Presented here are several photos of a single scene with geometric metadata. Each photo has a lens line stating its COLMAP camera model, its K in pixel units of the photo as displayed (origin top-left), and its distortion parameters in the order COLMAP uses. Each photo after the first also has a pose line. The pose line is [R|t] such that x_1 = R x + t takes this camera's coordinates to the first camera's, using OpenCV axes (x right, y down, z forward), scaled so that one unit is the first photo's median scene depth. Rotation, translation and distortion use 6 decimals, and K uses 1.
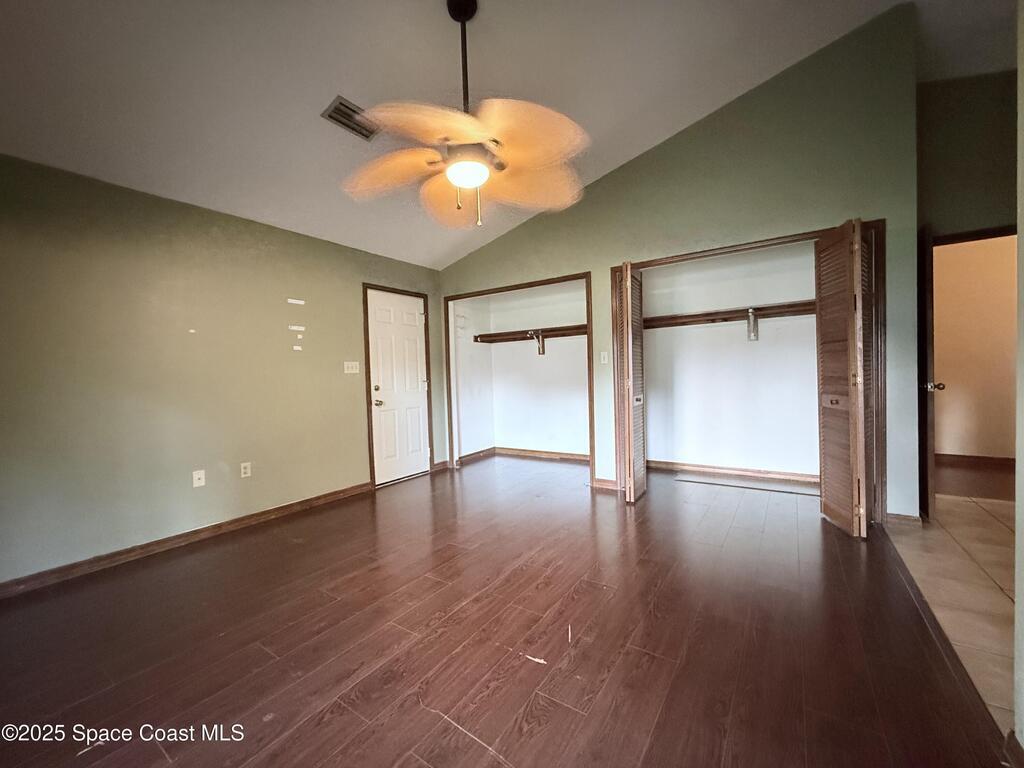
lens RADIAL K [[409.2, 0, 508.1], [0, 409.2, 384.7], [0, 0, 1]] dist [0.001135, -0.000321]
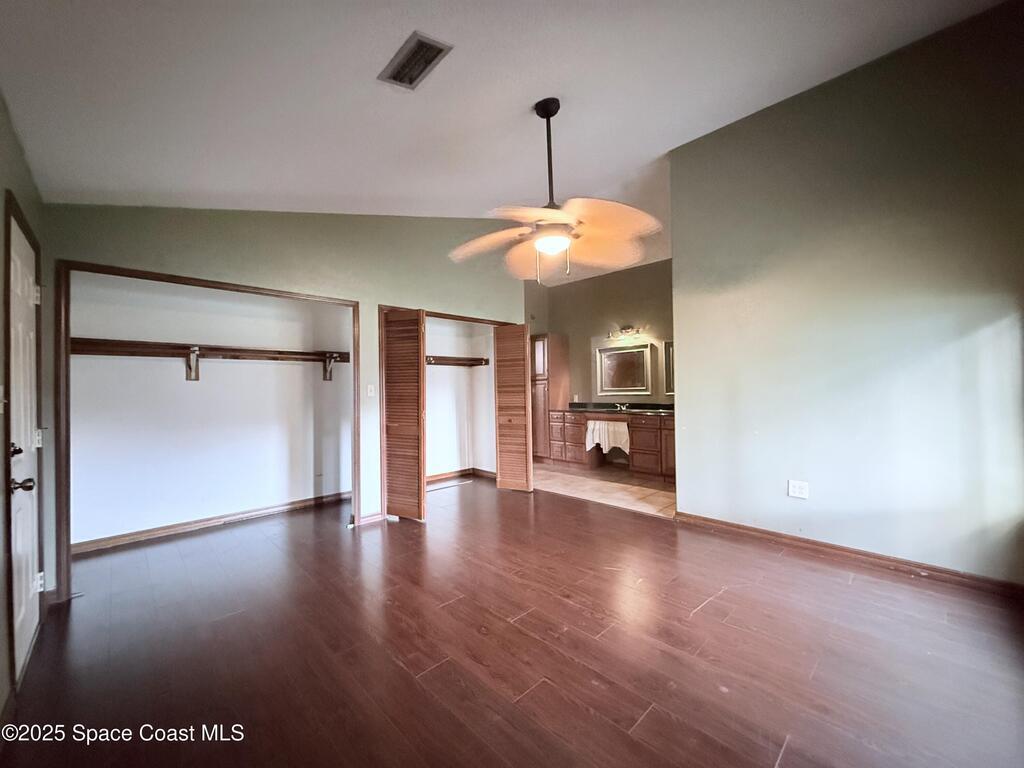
lens RADIAL K [[410.4, 0, 512.0], [0, 410.4, 384.0], [0, 0, 1]] dist [-0.054940, -0.000067]
pose [[0.191410, 0.057534, 0.979823, -0.886933], [0.051994, 0.996284, -0.068658, 0.008918], [-0.980132, 0.064087, 0.187707, 0.651318]]
